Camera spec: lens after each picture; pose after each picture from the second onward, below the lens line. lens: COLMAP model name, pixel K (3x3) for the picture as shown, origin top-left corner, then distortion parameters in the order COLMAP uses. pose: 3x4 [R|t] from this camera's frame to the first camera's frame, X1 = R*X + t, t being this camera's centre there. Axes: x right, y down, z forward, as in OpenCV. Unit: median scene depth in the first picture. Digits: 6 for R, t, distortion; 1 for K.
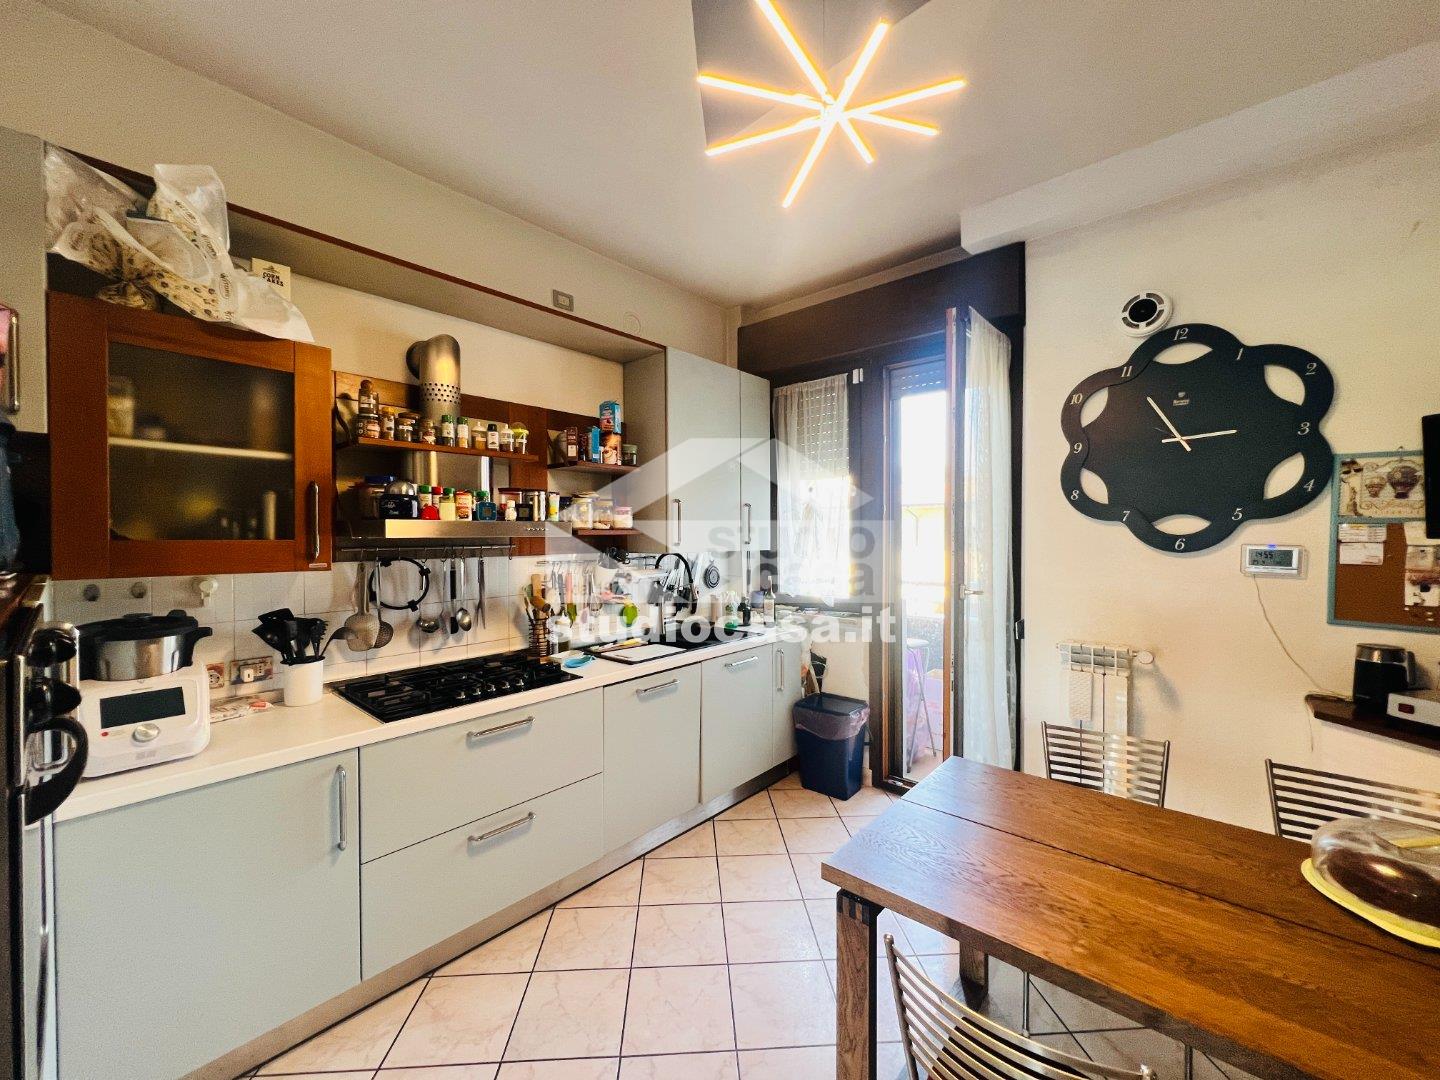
lens RADIAL K [[578.7, 0, 718.5], [0, 578.7, 538.0], [0, 0, 1]] dist [-0.000389, 0.000224]
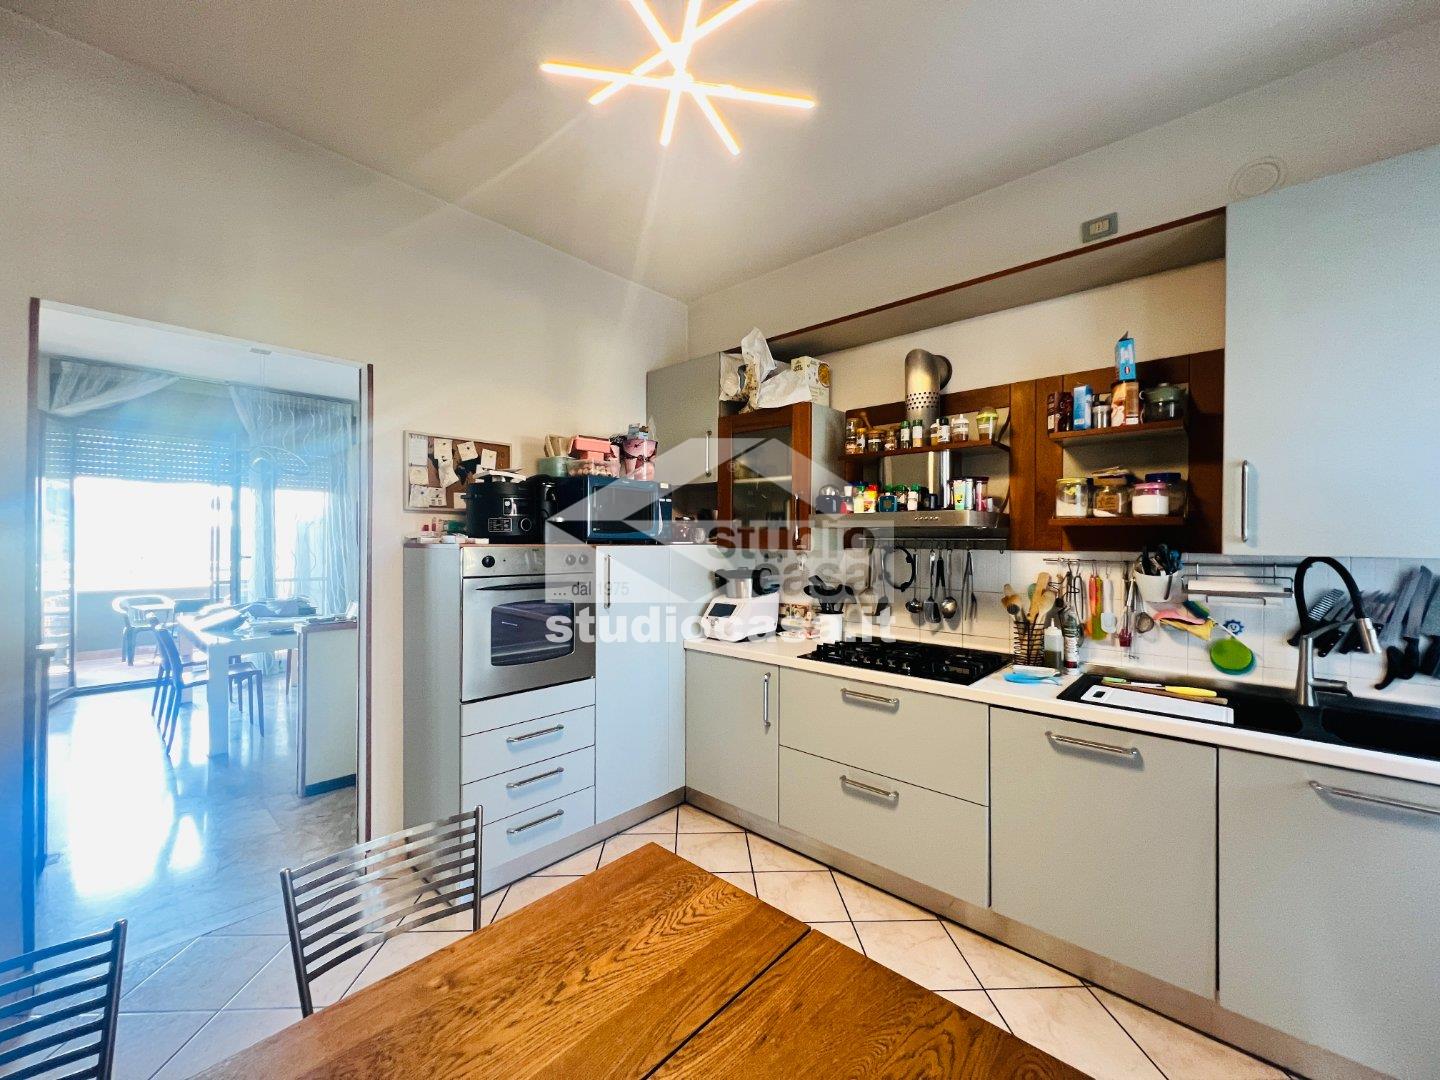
lens RADIAL K [[578.7, 0, 718.5], [0, 578.7, 538.0], [0, 0, 1]] dist [-0.000389, 0.000224]
pose [[-0.022053, -0.000750, -0.999757, 0.667767], [-0.018068, 0.999837, -0.000352, 0.024484], [0.999594, 0.018056, -0.022063, 0.646386]]
